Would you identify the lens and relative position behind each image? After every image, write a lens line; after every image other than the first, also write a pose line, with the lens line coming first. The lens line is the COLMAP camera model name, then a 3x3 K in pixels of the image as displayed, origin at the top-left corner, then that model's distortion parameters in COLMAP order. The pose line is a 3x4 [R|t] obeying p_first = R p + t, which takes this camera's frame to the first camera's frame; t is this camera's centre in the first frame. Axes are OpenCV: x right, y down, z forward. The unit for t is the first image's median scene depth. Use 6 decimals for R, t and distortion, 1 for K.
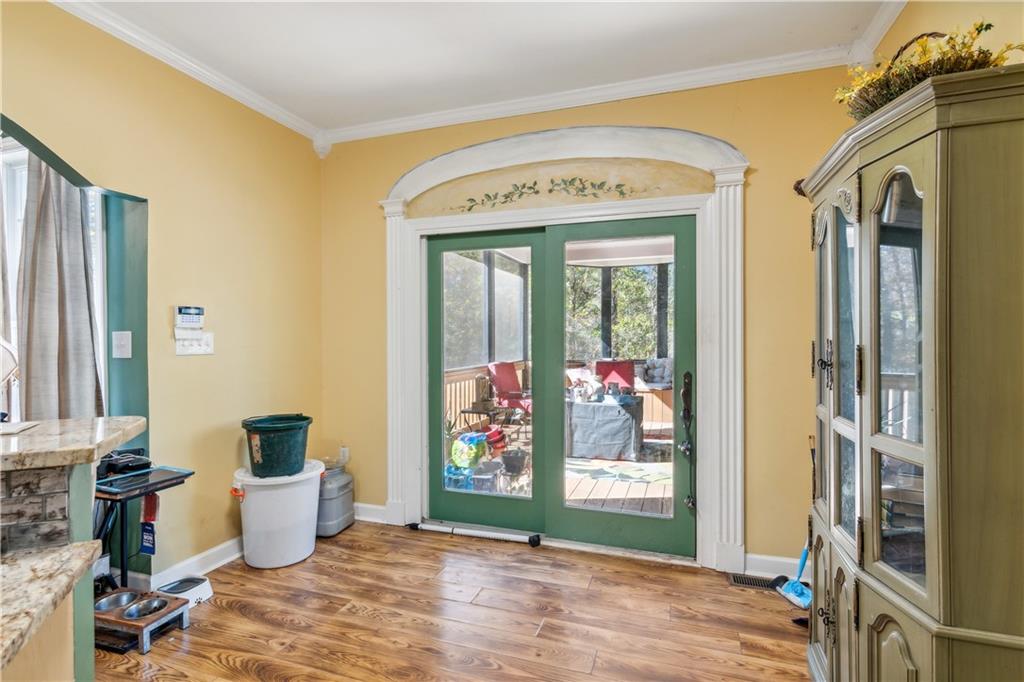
lens RADIAL K [[495.4, 0, 507.7], [0, 495.4, 338.3], [0, 0, 1]] dist [-0.000685, 0.000136]
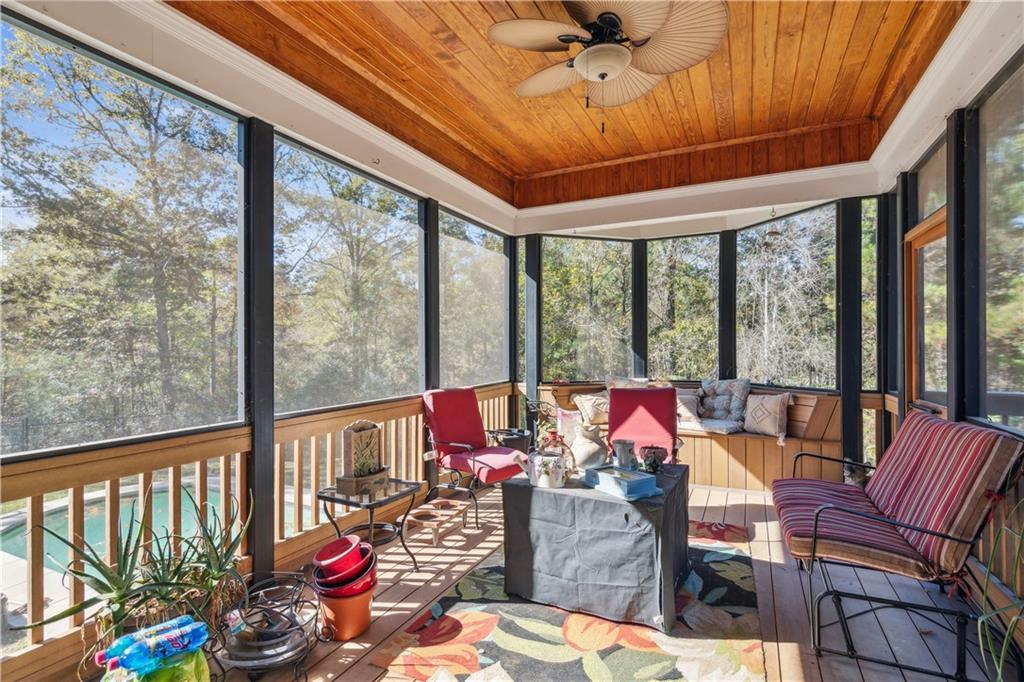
lens RADIAL K [[495.4, 0, 510.6], [0, 495.4, 341.0], [0, 0, 1]] dist [-0.000685, 0.000136]
pose [[0.993845, -0.001397, -0.110773, 0.169593], [0.000570, 0.999972, -0.007499, -0.006935], [0.110781, 0.007390, 0.993817, 0.540419]]
